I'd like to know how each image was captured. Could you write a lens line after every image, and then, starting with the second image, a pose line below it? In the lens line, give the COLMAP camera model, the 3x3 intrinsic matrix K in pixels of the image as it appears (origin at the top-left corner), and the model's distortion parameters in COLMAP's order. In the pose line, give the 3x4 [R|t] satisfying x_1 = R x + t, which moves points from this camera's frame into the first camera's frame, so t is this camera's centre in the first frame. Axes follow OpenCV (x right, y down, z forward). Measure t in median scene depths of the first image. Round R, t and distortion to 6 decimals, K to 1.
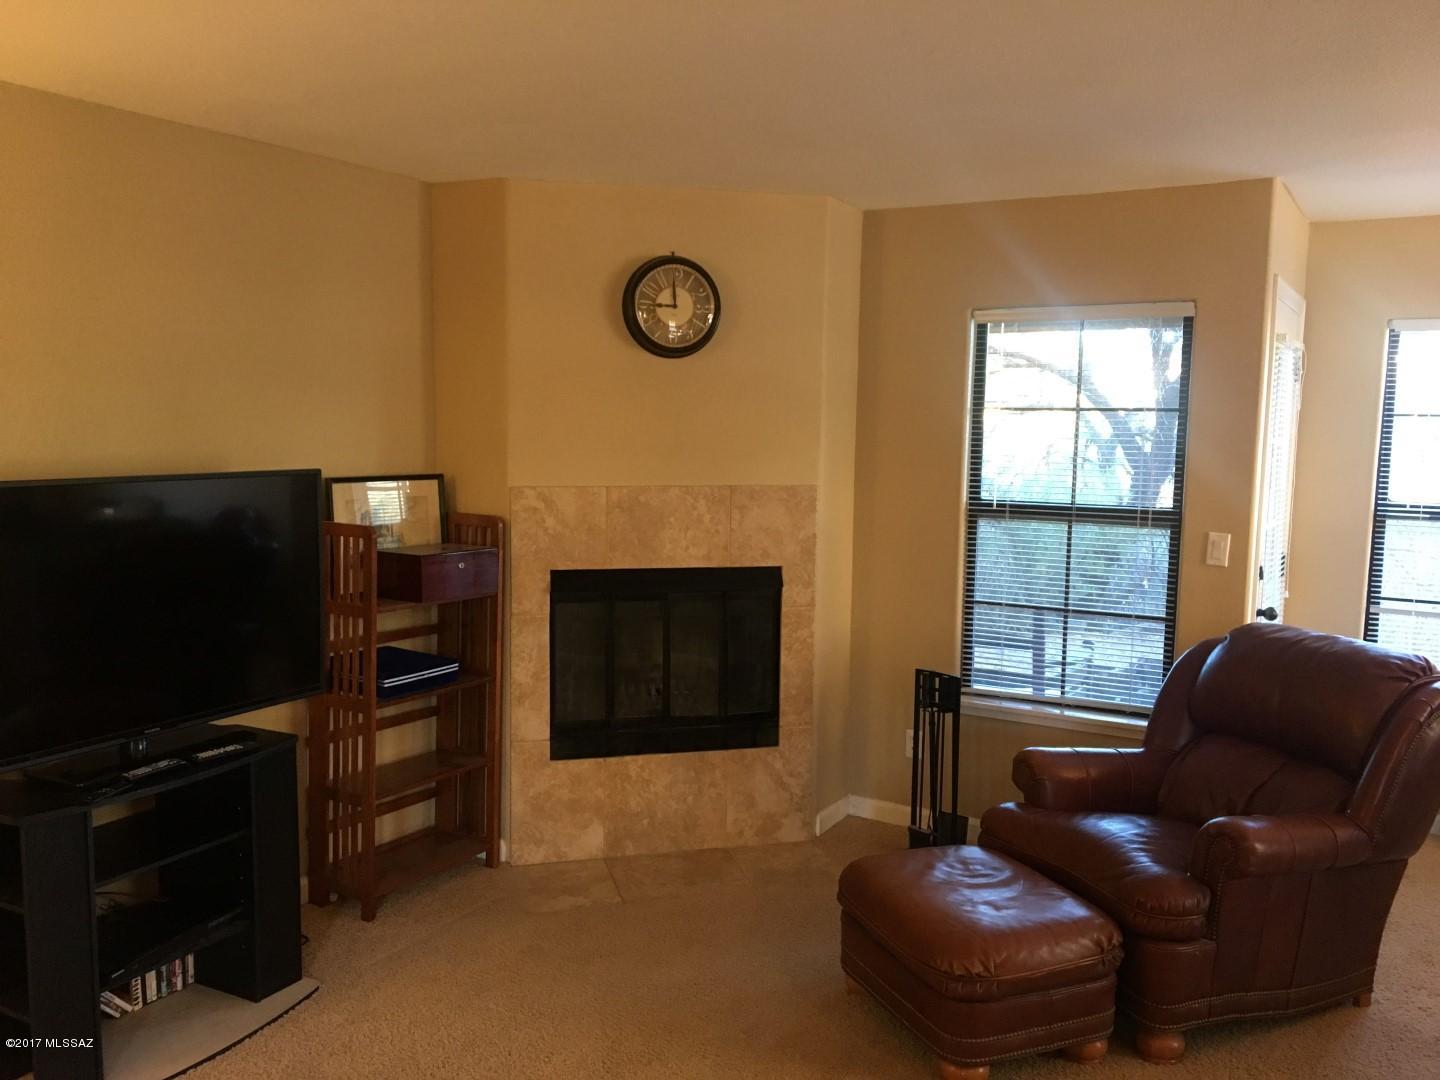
lens RADIAL K [[1212.4, 0, 720.0], [0, 1212.4, 540.0], [0, 0, 1]] dist [0.107499, -0.180132]
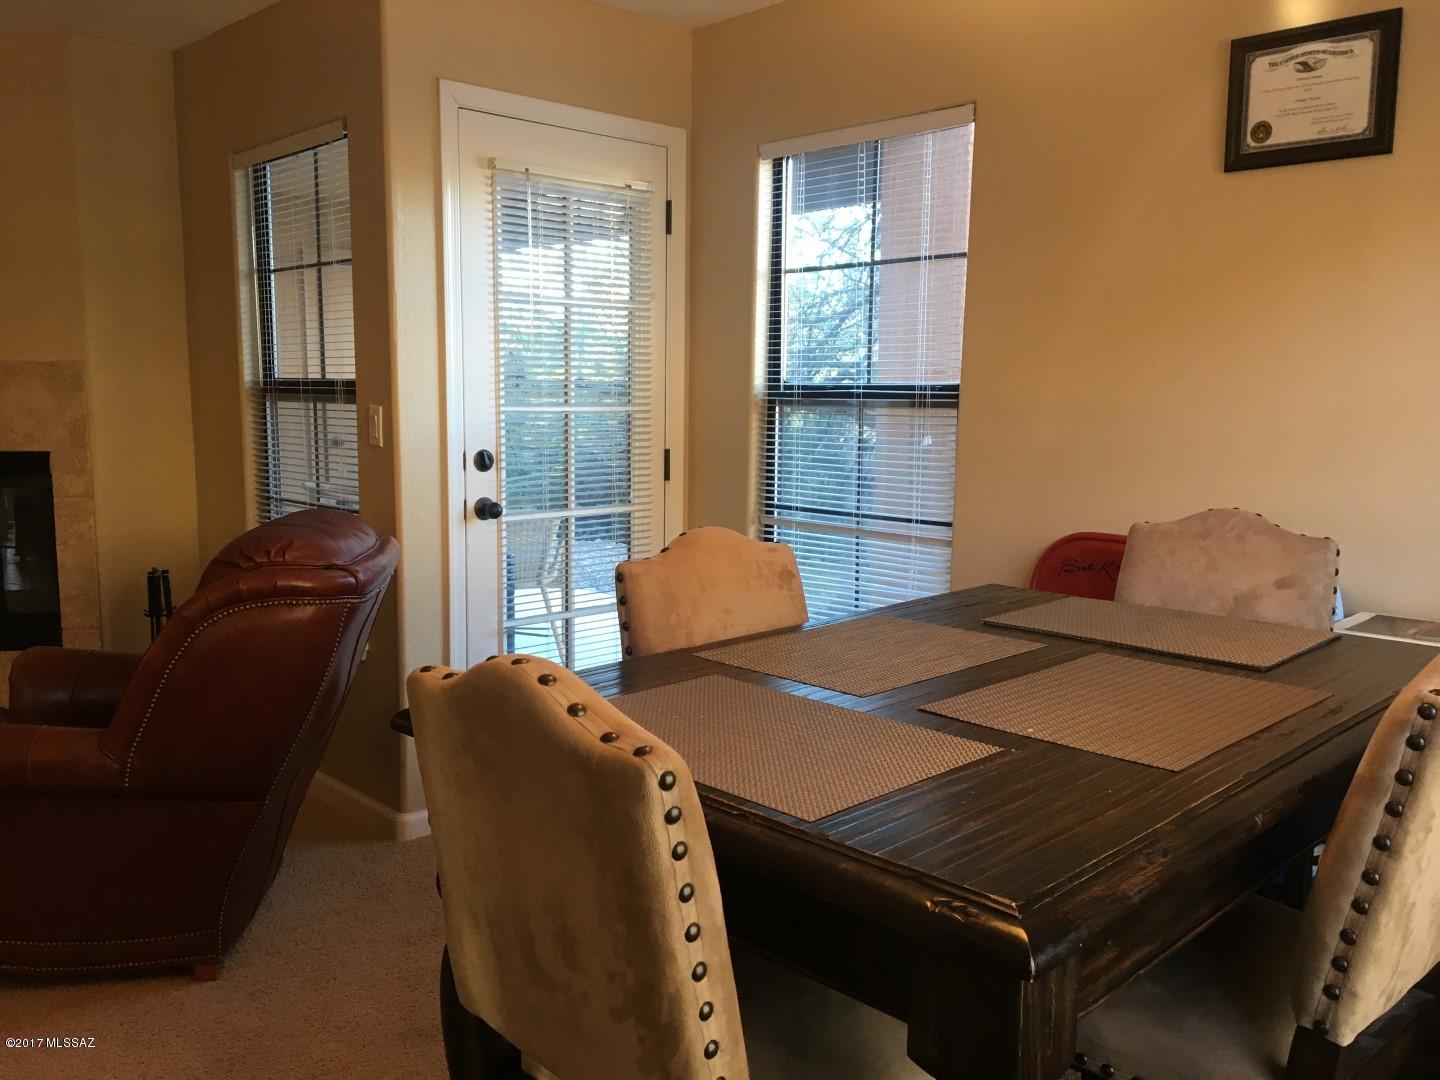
lens RADIAL K [[1212.4, 0, 720.0], [0, 1212.4, 540.0], [0, 0, 1]] dist [0.107499, -0.180132]
pose [[0.960609, 0.024213, -0.276845, 0.804620], [-0.016645, 0.999422, 0.029655, 0.053250], [0.277403, -0.023879, 0.960457, 0.261695]]
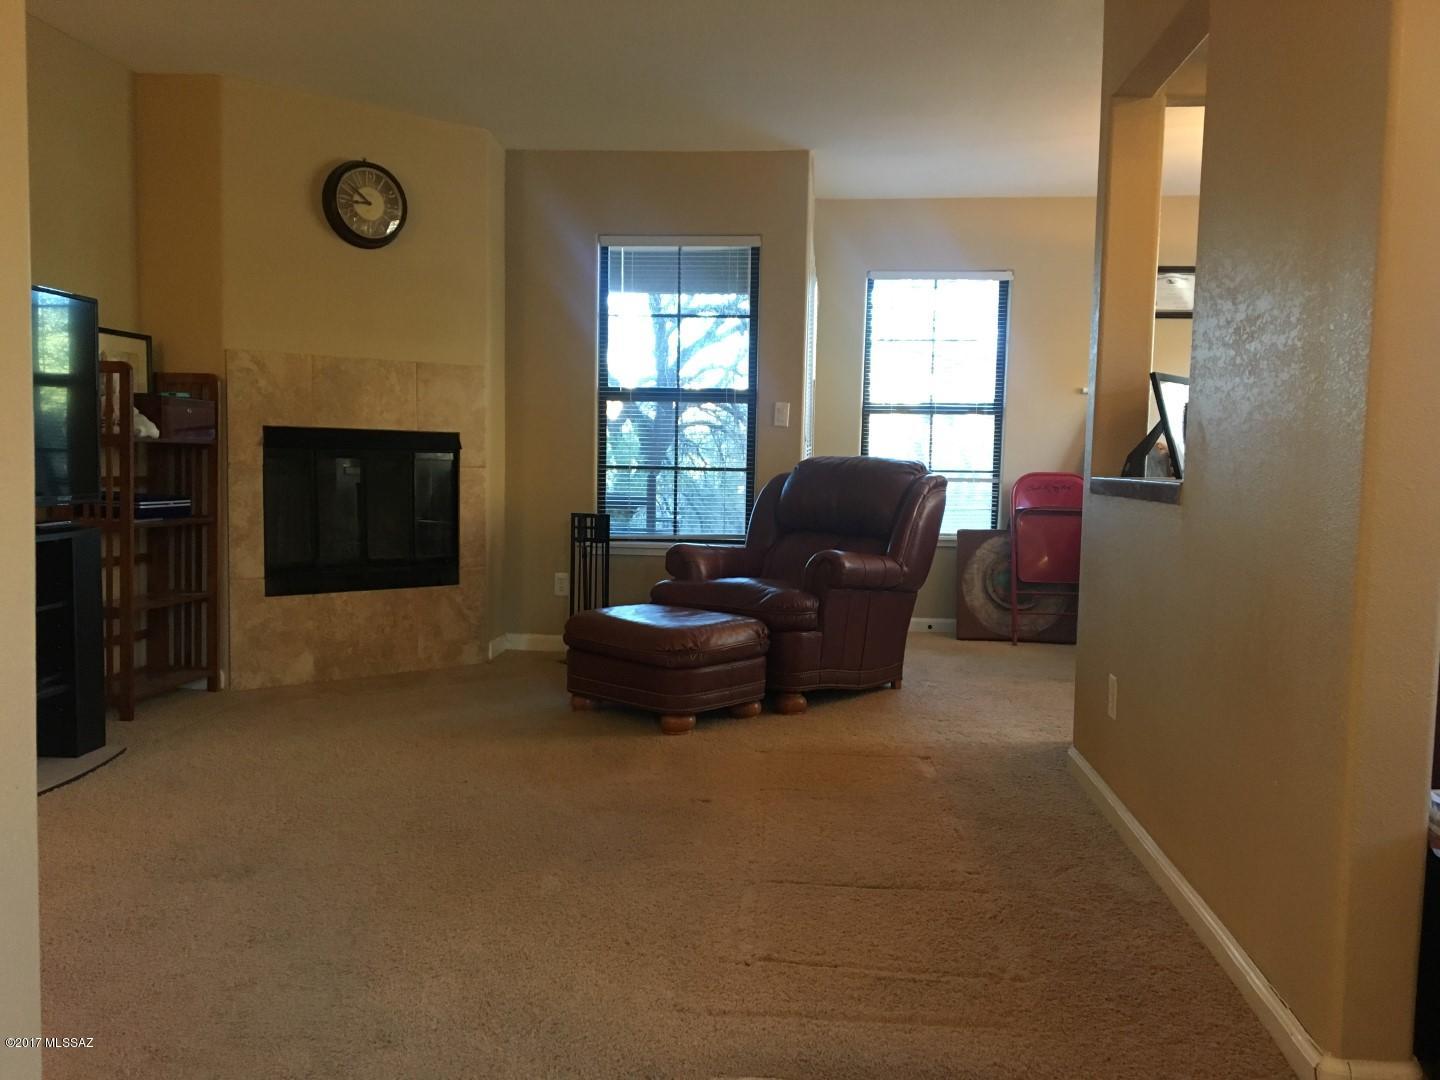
lens RADIAL K [[1241.2, 0, 740.3], [0, 1241.2, 543.7], [0, 0, 1]] dist [0.052608, 0.077112]
pose [[0.898387, -0.028540, 0.438277, -0.249035], [0.039008, 0.999128, -0.014897, 0.165145], [-0.437470, 0.030479, 0.898716, -0.234500]]
